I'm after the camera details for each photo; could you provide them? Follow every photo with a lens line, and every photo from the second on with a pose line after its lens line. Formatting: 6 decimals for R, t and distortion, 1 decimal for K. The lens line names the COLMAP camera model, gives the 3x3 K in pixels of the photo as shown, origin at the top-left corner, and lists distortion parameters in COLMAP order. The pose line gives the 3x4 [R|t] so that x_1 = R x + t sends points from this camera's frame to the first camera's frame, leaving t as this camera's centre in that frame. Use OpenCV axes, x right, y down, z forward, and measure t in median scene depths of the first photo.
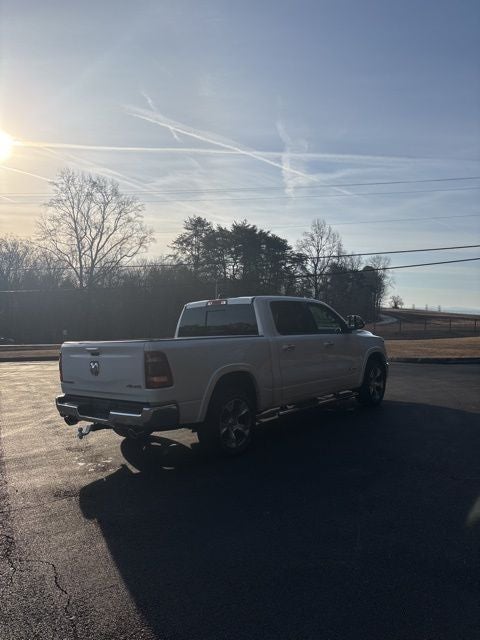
lens RADIAL K [[477.9, 0, 240.0], [0, 477.9, 320.0], [0, 0, 1]] dist [0.007743, -0.000721]
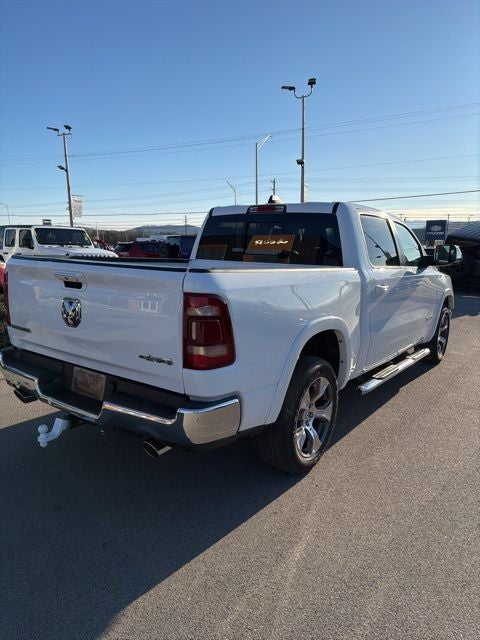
lens RADIAL K [[477.9, 0, 240.0], [0, 477.9, 320.0], [0, 0, 1]] dist [0.007743, -0.000721]
pose [[0.994660, 0.069055, 0.076697, -0.175715], [-0.080429, 0.984353, 0.156780, 0.014927], [-0.064670, -0.162111, 0.984651, 0.516038]]
